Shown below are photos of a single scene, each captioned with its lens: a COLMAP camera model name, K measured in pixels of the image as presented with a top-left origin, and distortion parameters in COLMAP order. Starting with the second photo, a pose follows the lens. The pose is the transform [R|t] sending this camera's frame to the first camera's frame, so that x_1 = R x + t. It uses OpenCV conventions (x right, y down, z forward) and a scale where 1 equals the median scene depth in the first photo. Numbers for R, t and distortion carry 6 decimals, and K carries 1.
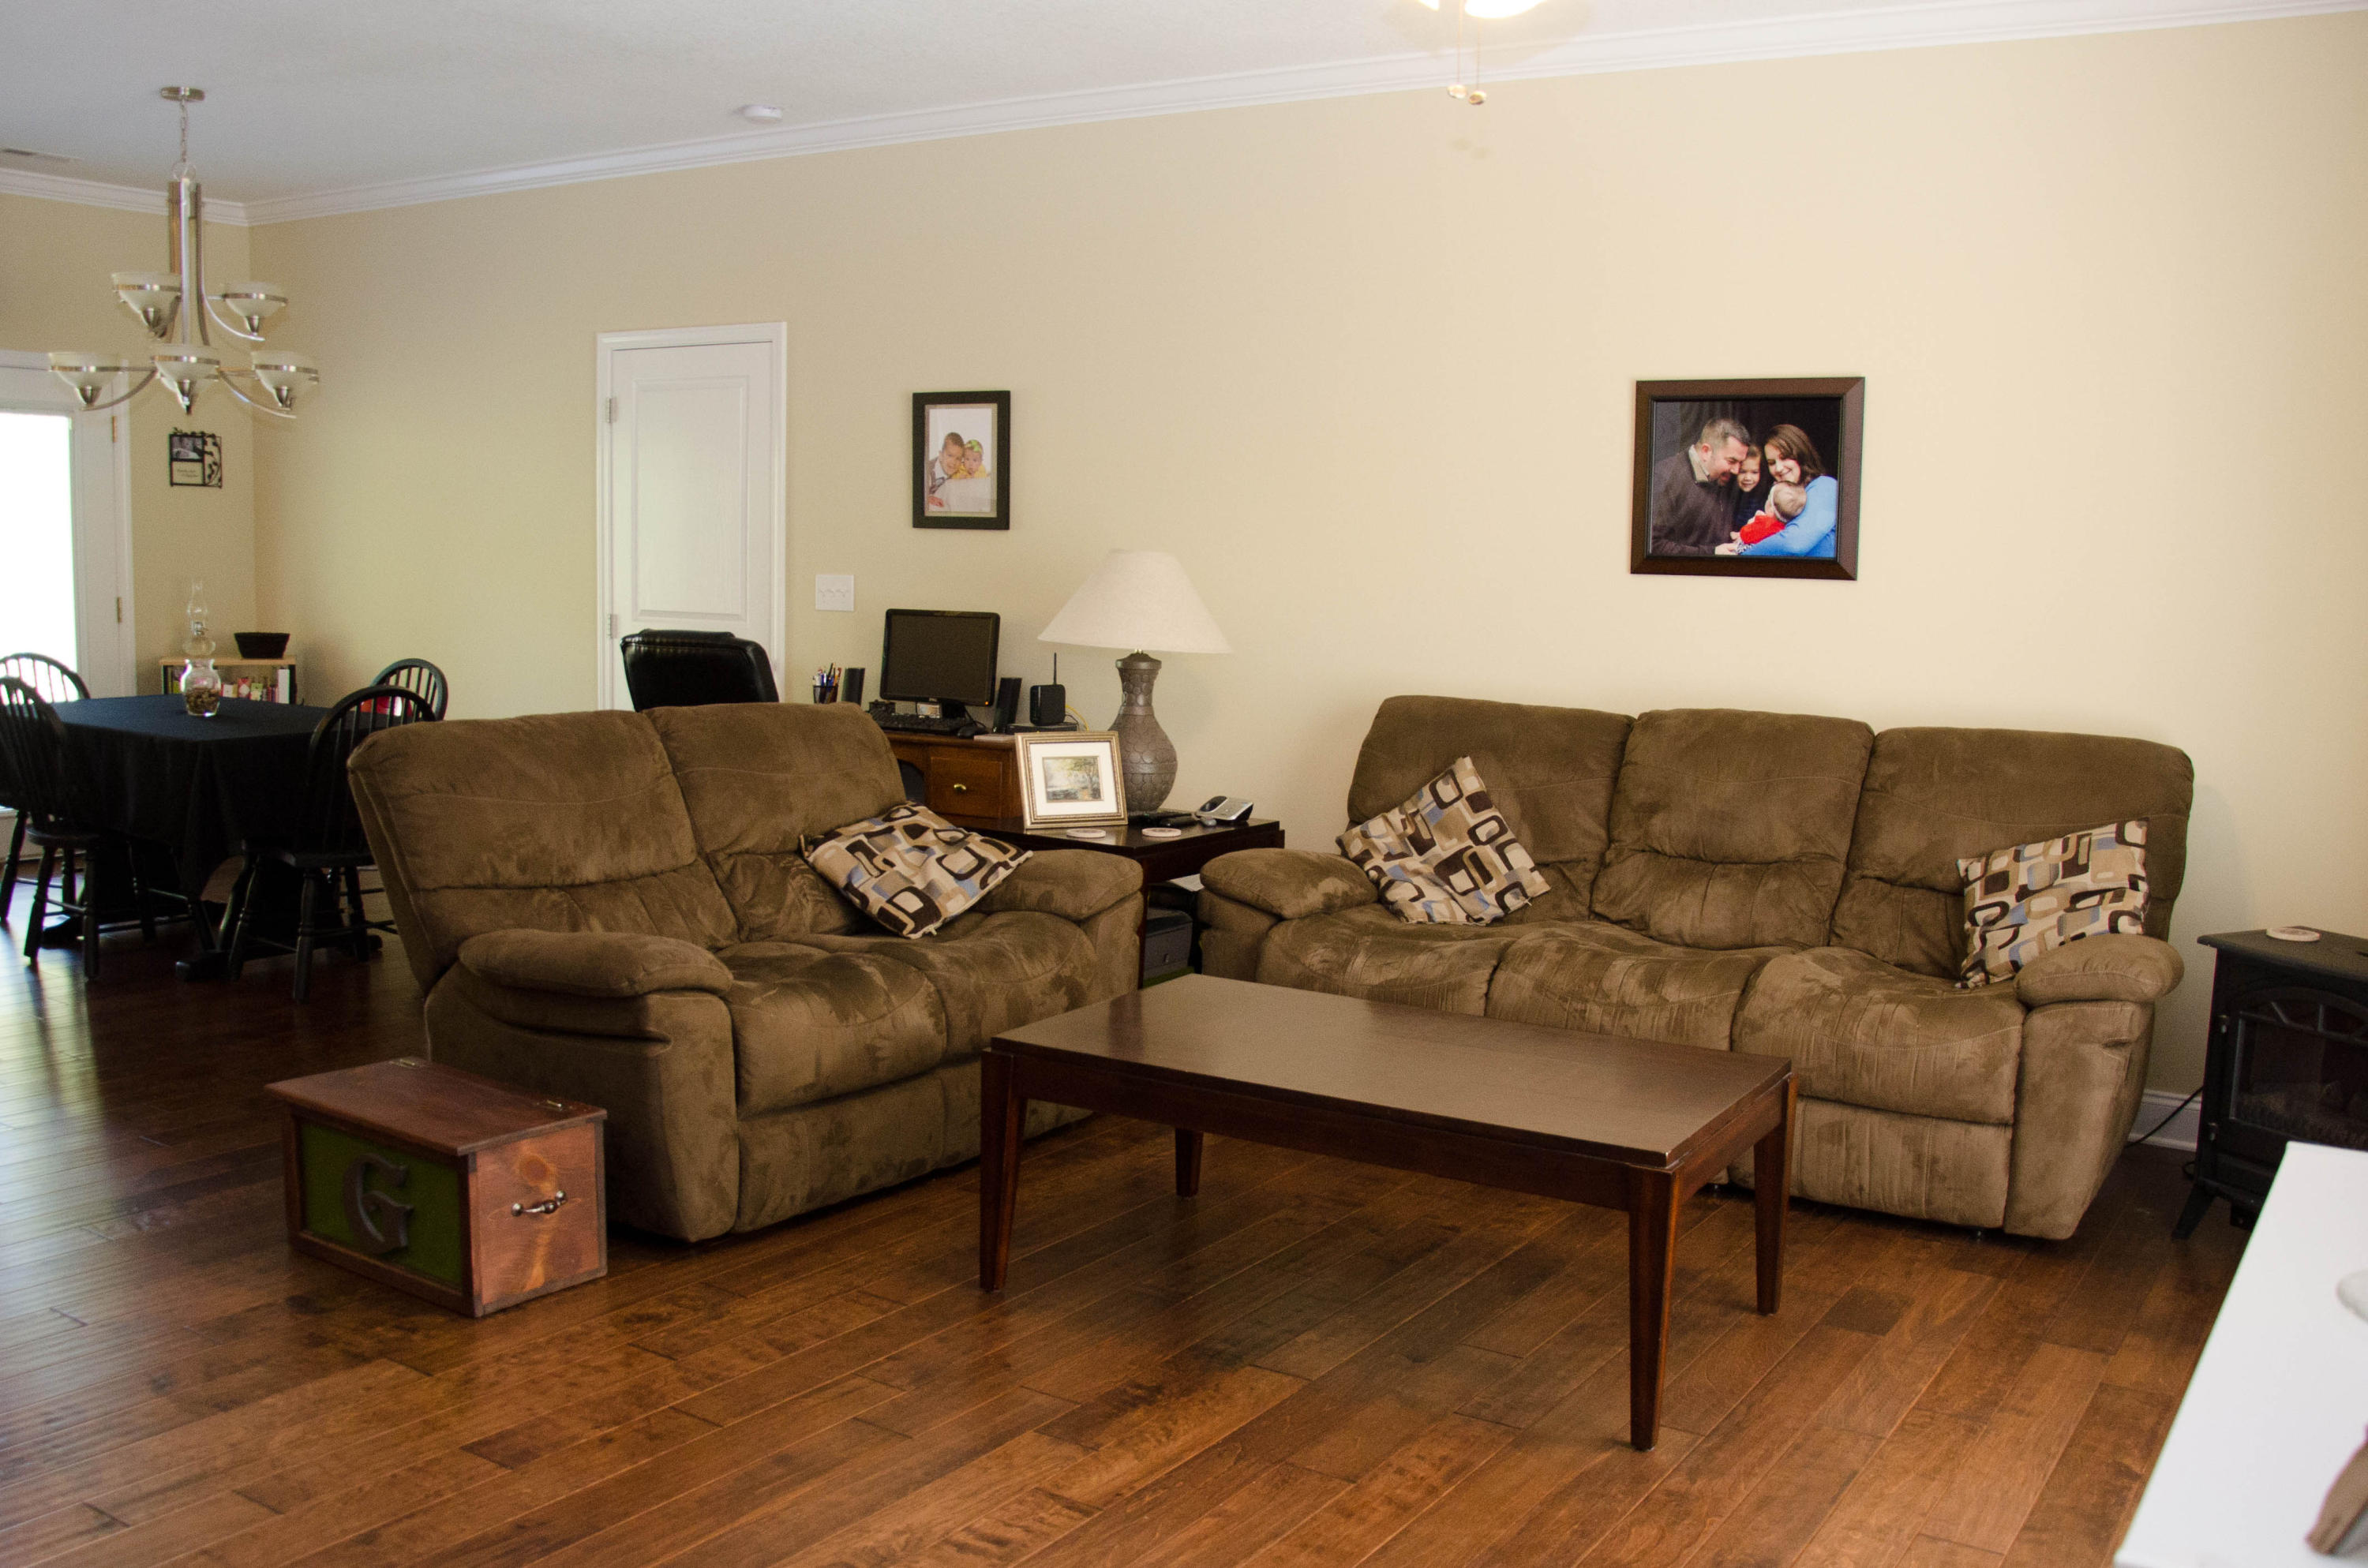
lens RADIAL K [[2152.4, 0, 1174.2], [0, 2152.4, 810.0], [0, 0, 1]] dist [-0.093487, 0.006230]
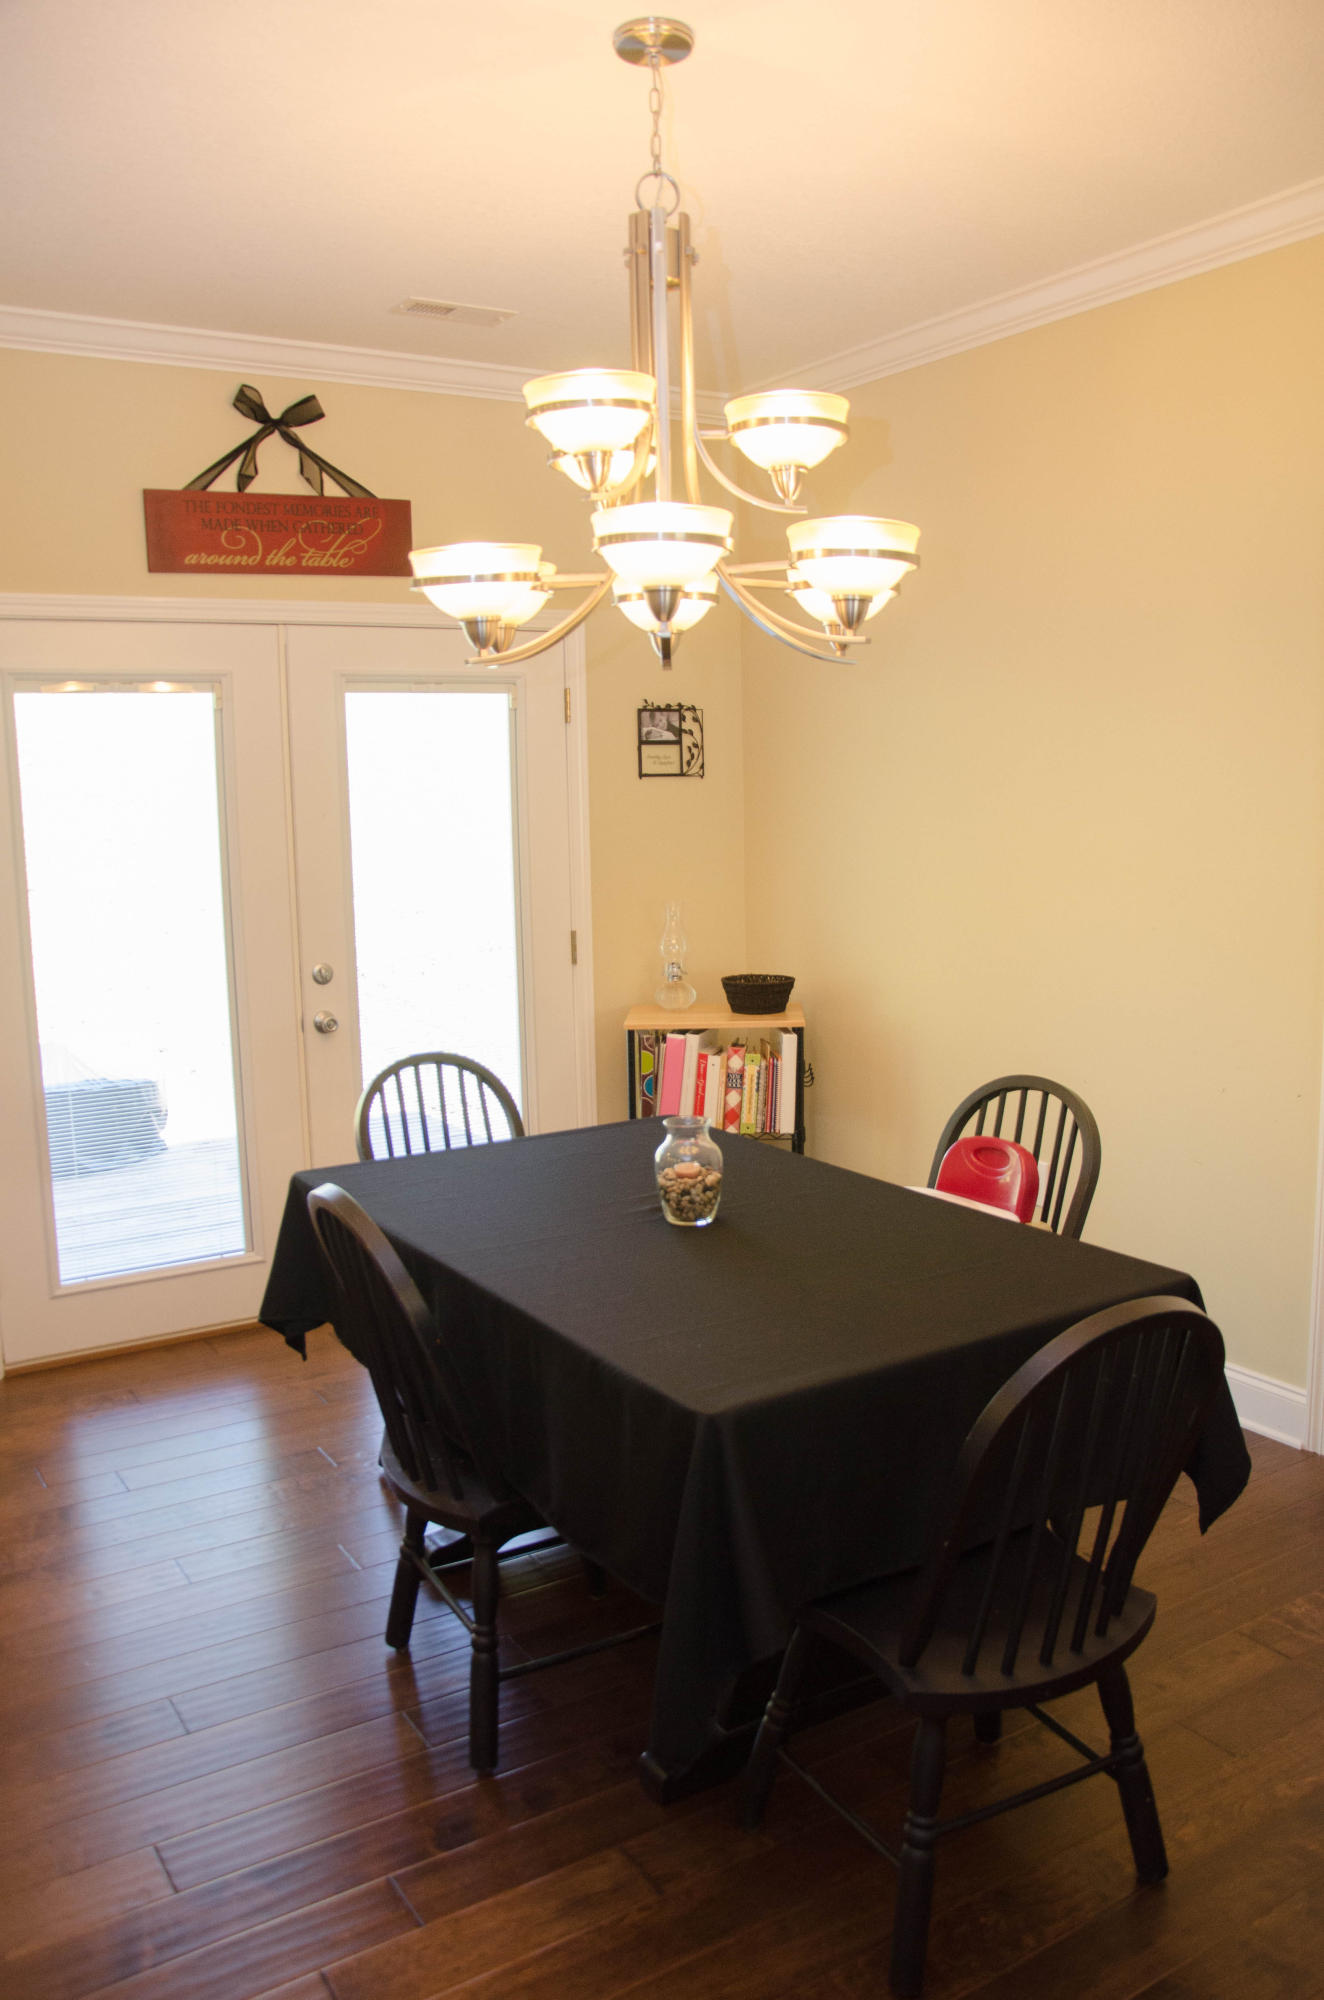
lens RADIAL K [[1617.4, 0, 652.0], [0, 1617.4, 990.9], [0, 0, 1]] dist [-0.077801, 0.064215]
pose [[0.905951, 0.014266, -0.423142, -0.233075], [-0.011944, 0.999896, 0.008137, -0.084604], [0.423214, -0.002318, 0.906027, 0.489667]]
